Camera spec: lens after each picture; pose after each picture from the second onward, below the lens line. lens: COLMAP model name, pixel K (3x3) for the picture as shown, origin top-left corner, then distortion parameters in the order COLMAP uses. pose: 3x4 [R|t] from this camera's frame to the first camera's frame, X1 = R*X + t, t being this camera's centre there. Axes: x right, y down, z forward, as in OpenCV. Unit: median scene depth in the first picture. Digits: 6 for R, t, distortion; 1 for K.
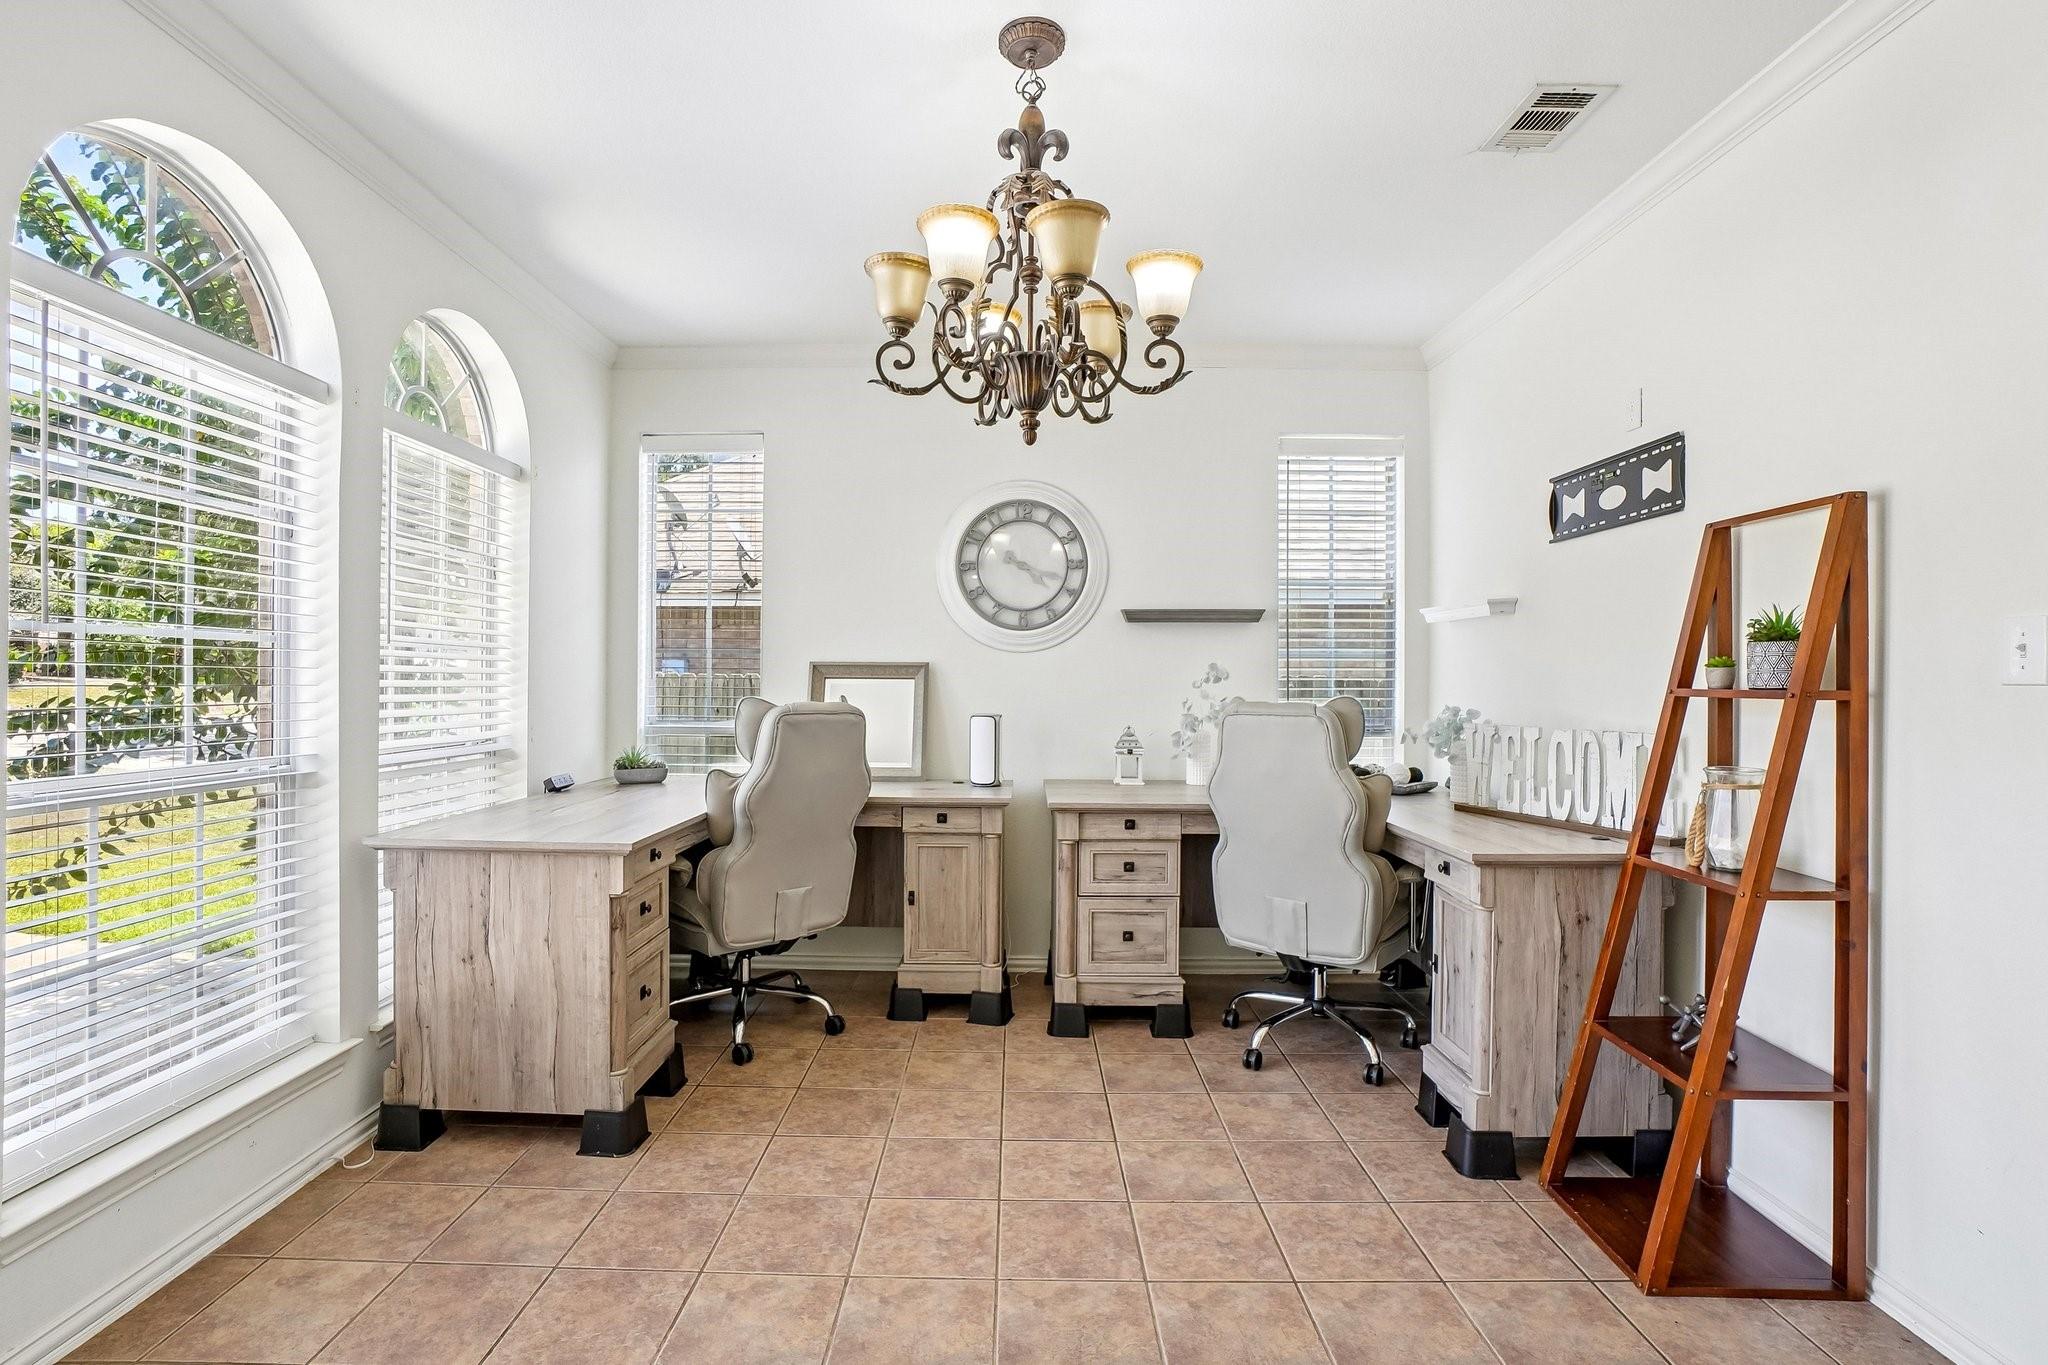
lens RADIAL K [[973.7, 0, 1017.2], [0, 973.7, 694.8], [0, 0, 1]] dist [-0.005185, -0.000244]
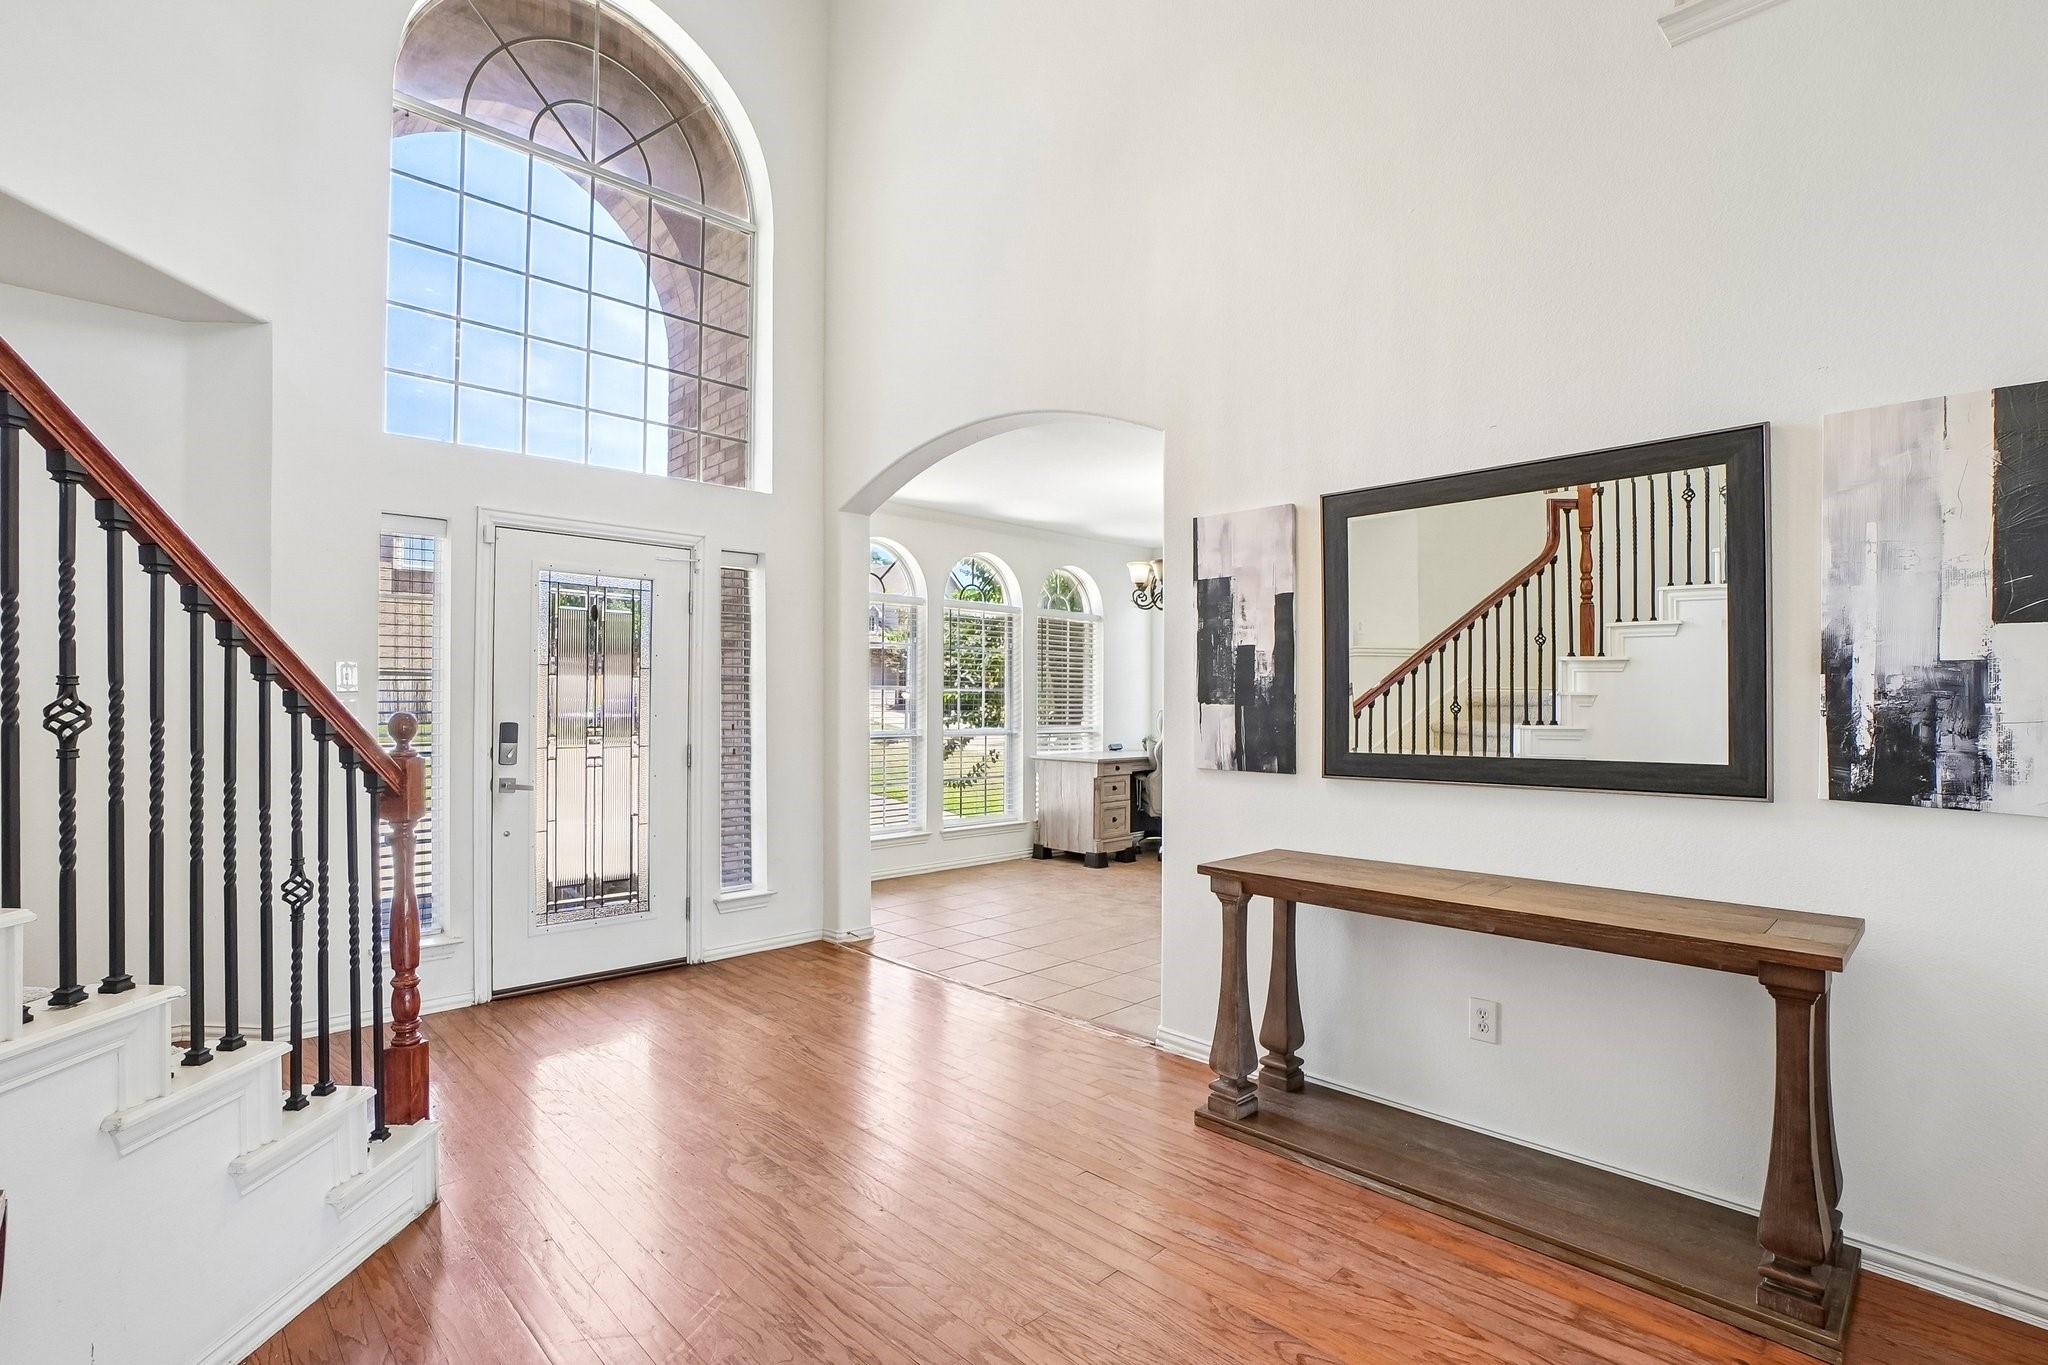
lens RADIAL K [[929.7, 0, 1022.0], [0, 929.7, 694.6], [0, 0, 1]] dist [-0.016871, -0.000285]
pose [[0.710120, -0.019281, -0.703817, 1.375834], [0.003787, 0.999715, -0.023566, 0.021580], [0.704070, 0.014070, 0.709991, -1.106393]]
